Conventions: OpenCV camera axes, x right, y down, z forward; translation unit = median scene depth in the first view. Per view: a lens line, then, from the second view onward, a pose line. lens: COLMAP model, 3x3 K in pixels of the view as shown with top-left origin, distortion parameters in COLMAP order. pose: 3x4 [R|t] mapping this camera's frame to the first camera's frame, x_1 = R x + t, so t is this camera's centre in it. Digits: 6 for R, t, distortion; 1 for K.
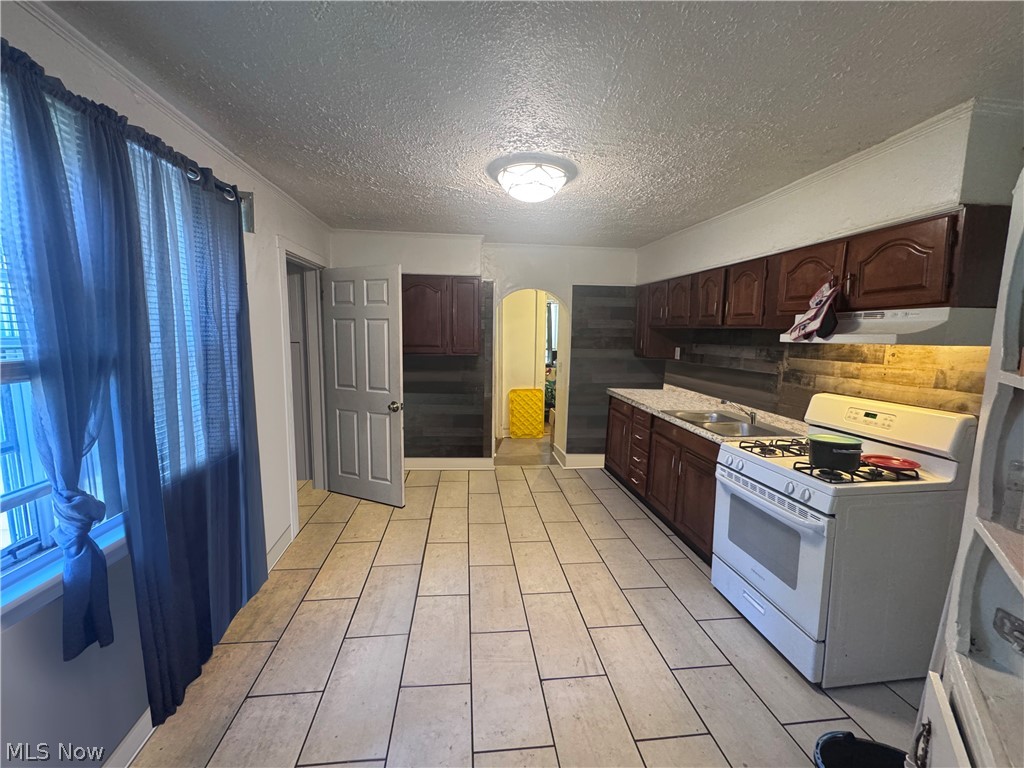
lens RADIAL K [[412.2, 0, 509.7], [0, 412.2, 379.7], [0, 0, 1]] dist [0.000880, 0.000035]
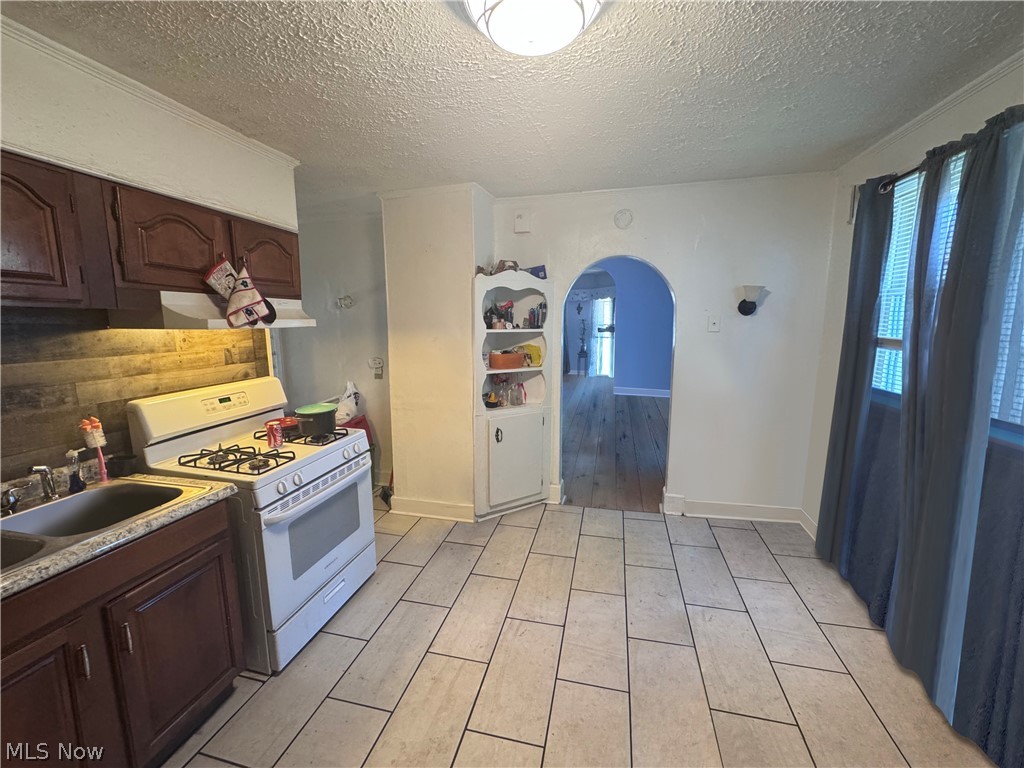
lens RADIAL K [[412.2, 0, 517.3], [0, 412.2, 383.7], [0, 0, 1]] dist [0.000880, 0.000035]
pose [[-0.942405, -0.057015, 0.329578, -0.123101], [0.032707, 0.964933, 0.260450, -0.190811], [-0.332871, 0.256229, -0.907493, 1.674860]]
